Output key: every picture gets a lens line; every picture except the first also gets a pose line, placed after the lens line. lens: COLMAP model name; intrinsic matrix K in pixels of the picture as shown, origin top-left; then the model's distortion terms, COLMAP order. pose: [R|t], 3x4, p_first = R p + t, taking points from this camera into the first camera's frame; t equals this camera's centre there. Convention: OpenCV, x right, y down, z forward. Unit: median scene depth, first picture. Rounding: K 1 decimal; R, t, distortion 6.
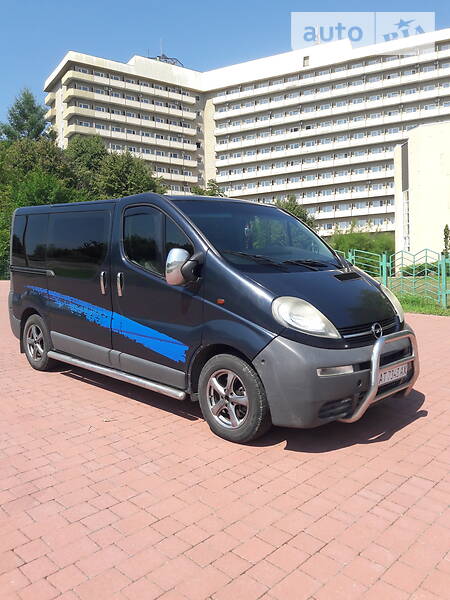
lens RADIAL K [[494.8, 0, 226.0], [0, 494.8, 290.2], [0, 0, 1]] dist [0.120989, -0.307850]
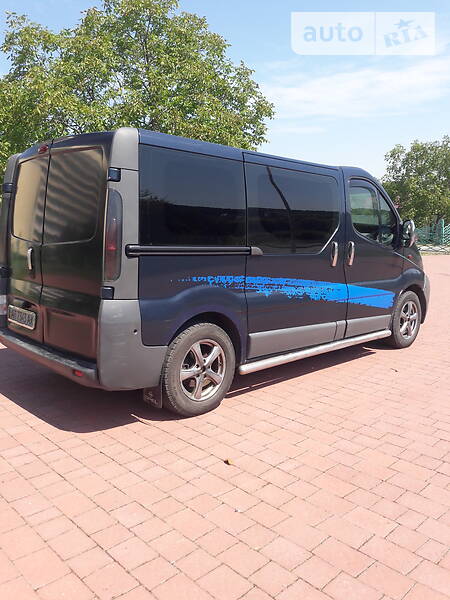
lens RADIAL K [[494.8, 0, 226.0], [0, 494.8, 290.2], [0, 0, 1]] dist [0.120989, -0.307850]
pose [[0.032428, -0.117936, 0.992492, -1.204312], [0.073772, 0.990588, 0.115299, -0.072134], [-0.996748, 0.069479, 0.040824, 1.171467]]
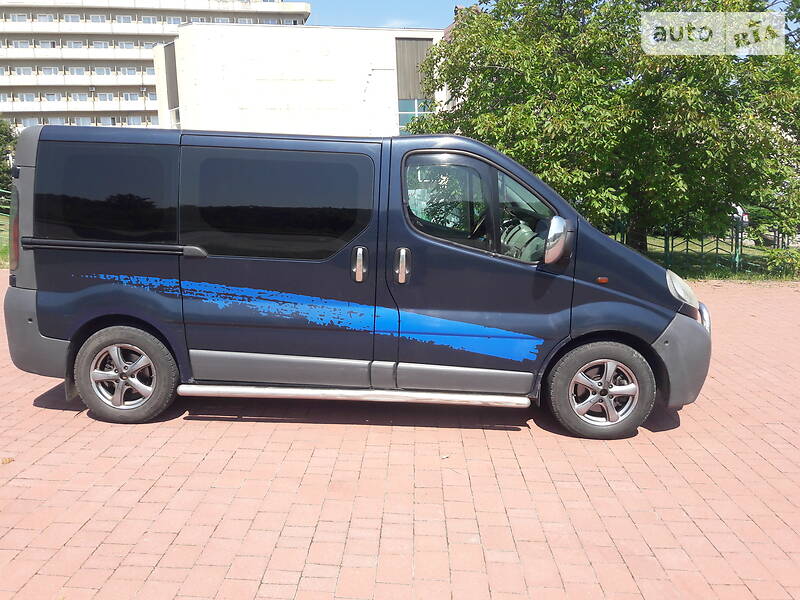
lens RADIAL K [[659.7, 0, 400.0], [0, 659.7, 300.0], [0, 0, 1]] dist [0.120989, -0.307850]
pose [[0.740939, -0.094589, 0.664877, -0.795208], [0.033985, 0.994044, 0.103546, -0.057006], [-0.670712, -0.054126, 0.739741, 0.309182]]
